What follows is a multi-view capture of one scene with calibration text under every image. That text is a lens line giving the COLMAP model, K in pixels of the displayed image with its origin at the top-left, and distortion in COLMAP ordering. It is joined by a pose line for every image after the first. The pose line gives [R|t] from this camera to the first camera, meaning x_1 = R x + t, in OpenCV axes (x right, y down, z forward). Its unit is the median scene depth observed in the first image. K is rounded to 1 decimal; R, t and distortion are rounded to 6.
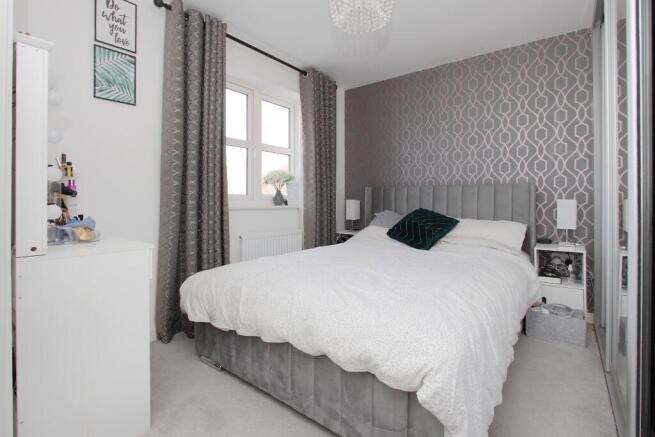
lens RADIAL K [[310.4, 0, 329.3], [0, 310.4, 209.0], [0, 0, 1]] dist [-0.009596, 0.000504]
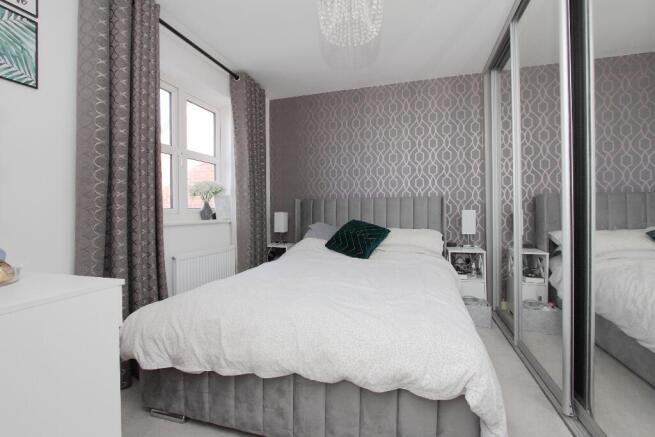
lens RADIAL K [[302.0, 0, 327.5], [0, 302.0, 218.5], [0, 0, 1]] dist [-0.010115, 0.000351]
pose [[0.936515, -0.020170, 0.350047, -0.177031], [0.021266, 0.999774, 0.000713, -0.010348], [-0.349982, 0.006777, 0.936732, 0.073927]]
